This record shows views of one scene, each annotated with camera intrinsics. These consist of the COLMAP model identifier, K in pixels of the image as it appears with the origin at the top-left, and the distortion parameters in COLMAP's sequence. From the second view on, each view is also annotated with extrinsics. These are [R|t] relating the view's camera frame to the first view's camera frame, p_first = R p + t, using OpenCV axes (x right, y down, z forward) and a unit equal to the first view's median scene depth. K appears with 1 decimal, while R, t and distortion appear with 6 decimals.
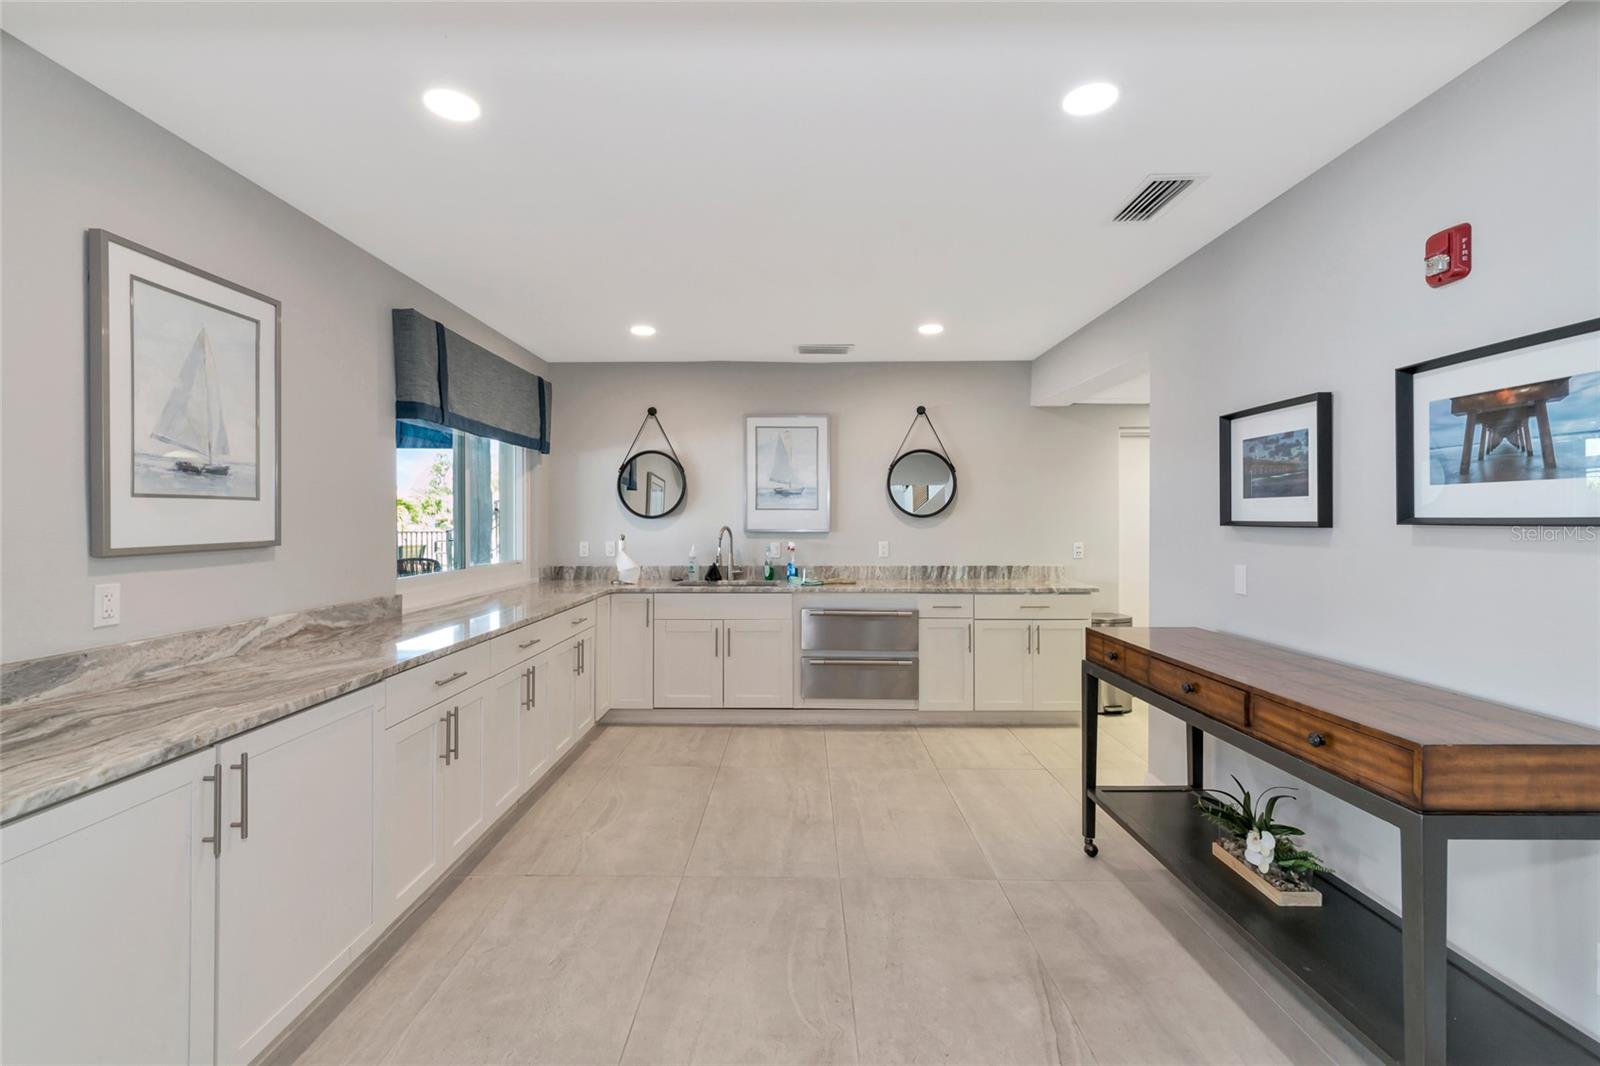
lens RADIAL K [[730.4, 0, 795.4], [0, 730.4, 512.8], [0, 0, 1]] dist [-0.001300, -0.000259]
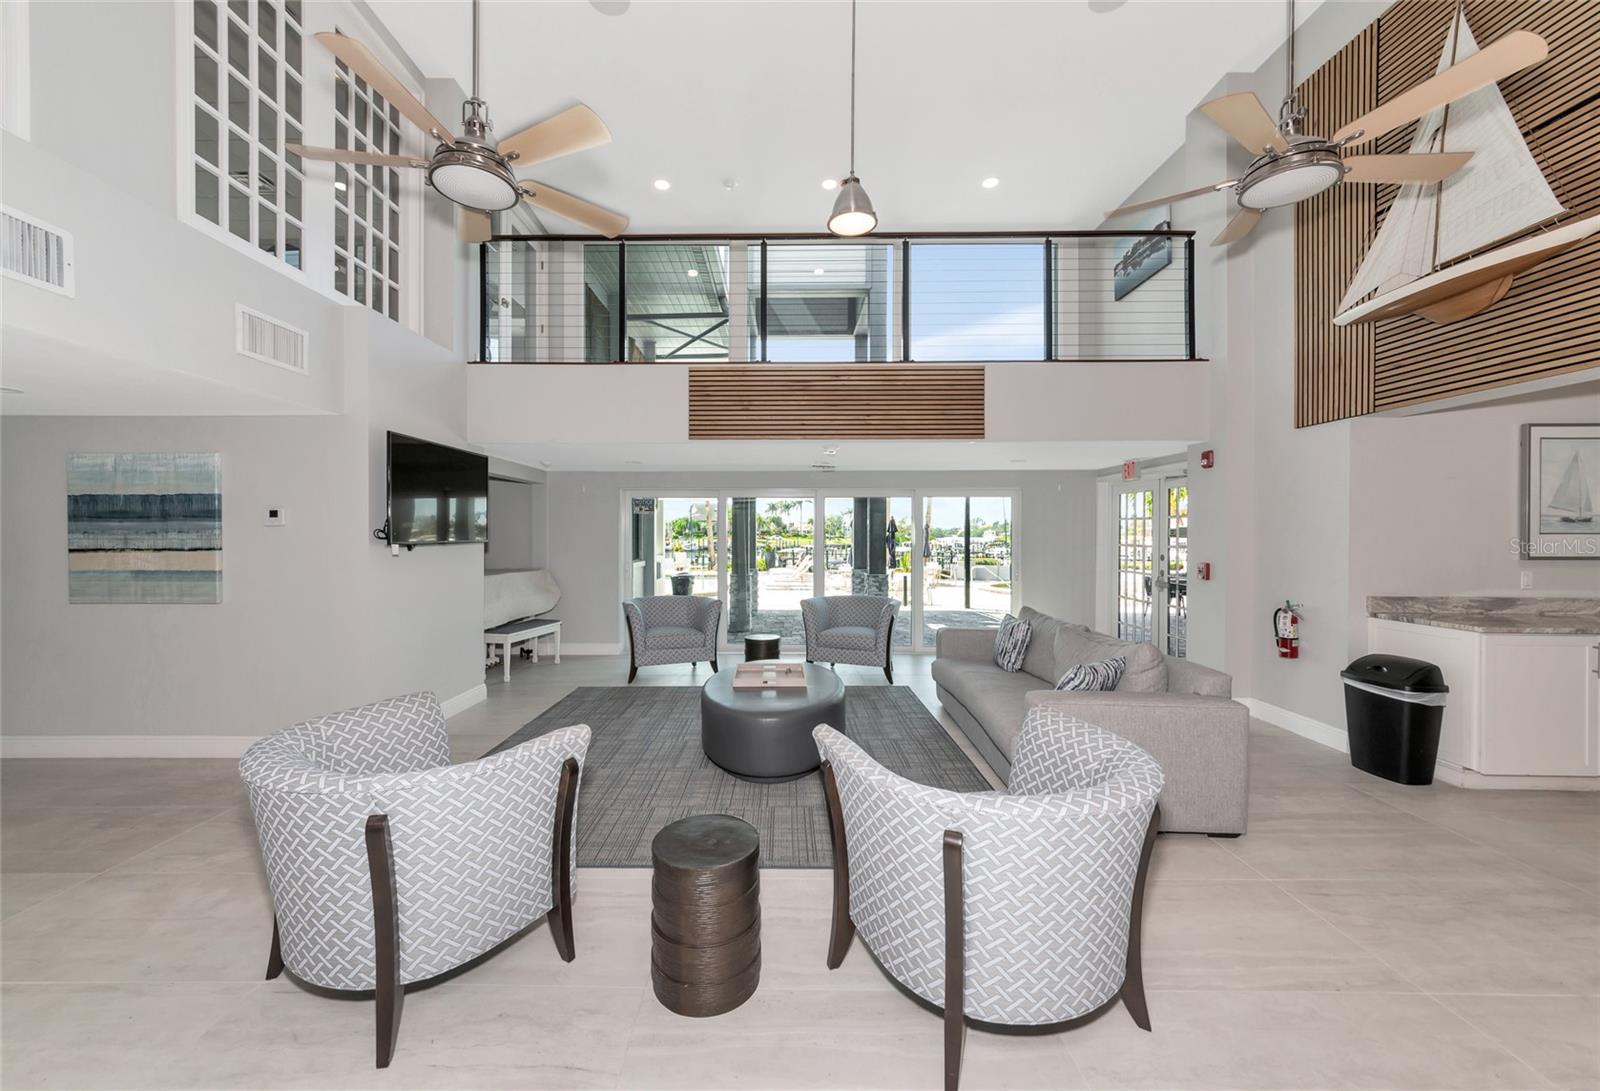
lens RADIAL K [[595.1, 0, 773.6], [0, 595.1, 540.4], [0, 0, 1]] dist [-0.011830, 0.000229]
pose [[0.007118, 0.012431, -0.999897, 0.346842], [0.000563, 0.999923, 0.012436, -0.010189], [0.999975, -0.000651, 0.007110, -0.544279]]
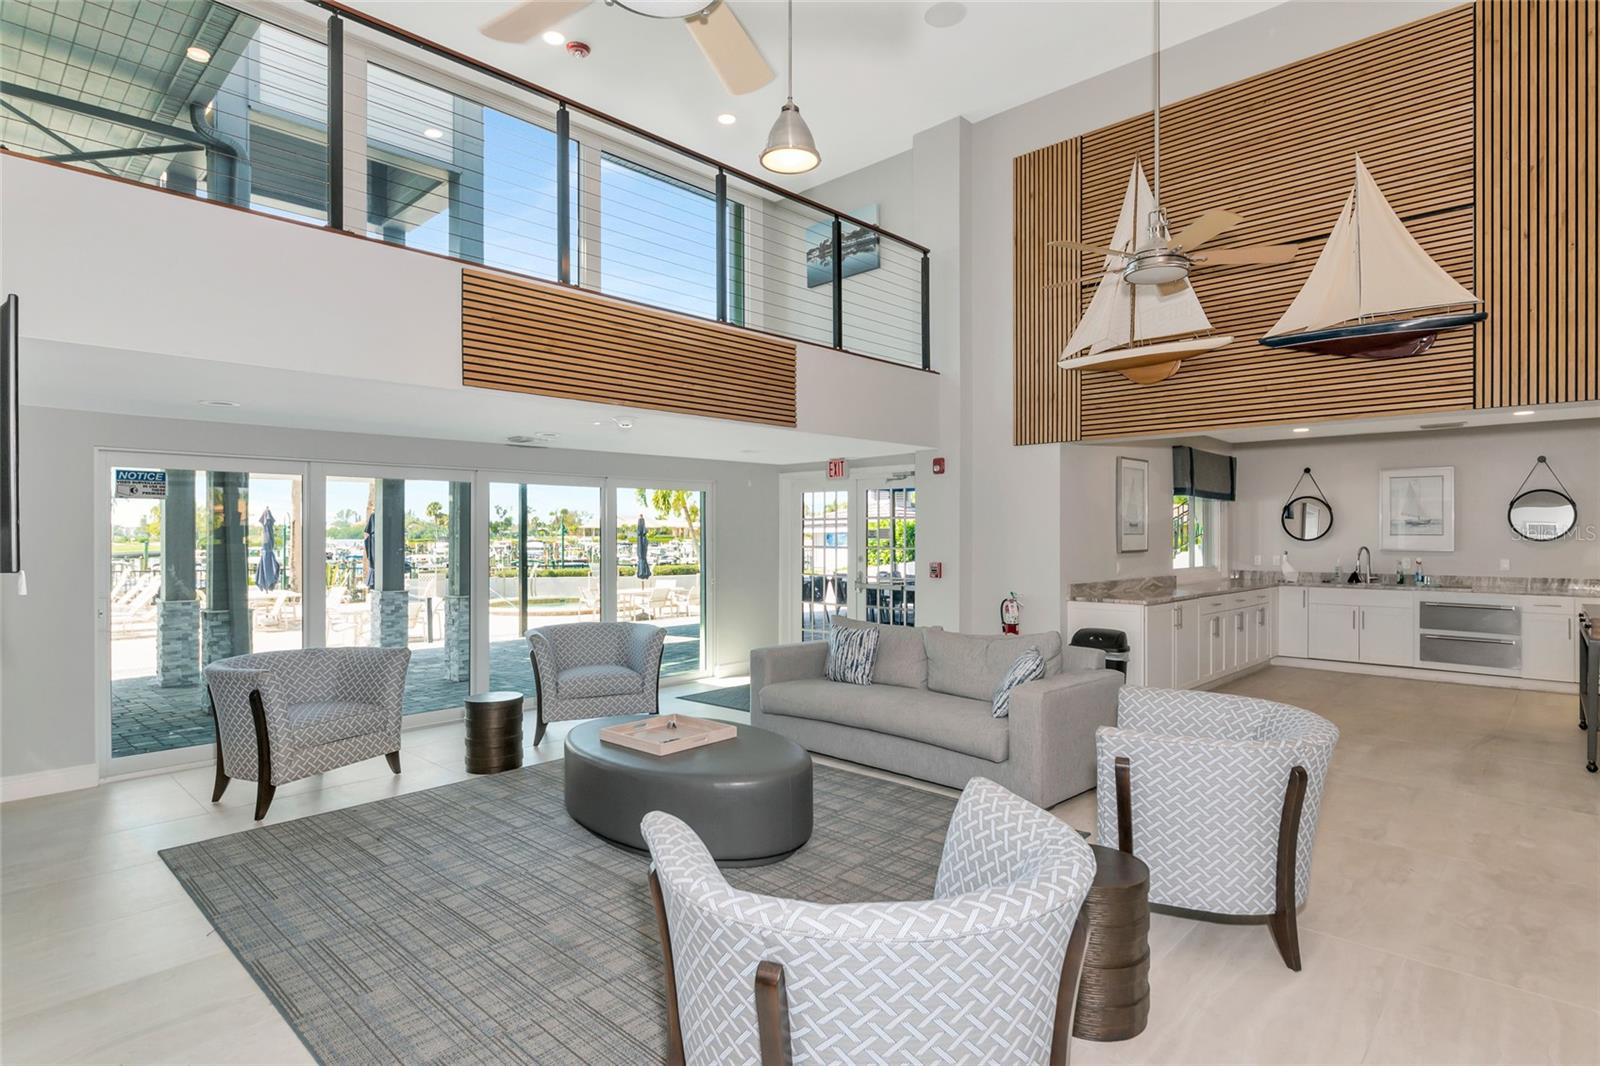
lens RADIAL K [[838.9, 0, 802.1], [0, 838.9, 528.3], [0, 0, 1]] dist [-0.003395, -0.001443]
pose [[0.741179, -0.004895, -0.671290, 0.202624], [0.002922, 0.999987, -0.004067, -0.014884], [0.671301, 0.001053, 0.741184, -1.036642]]
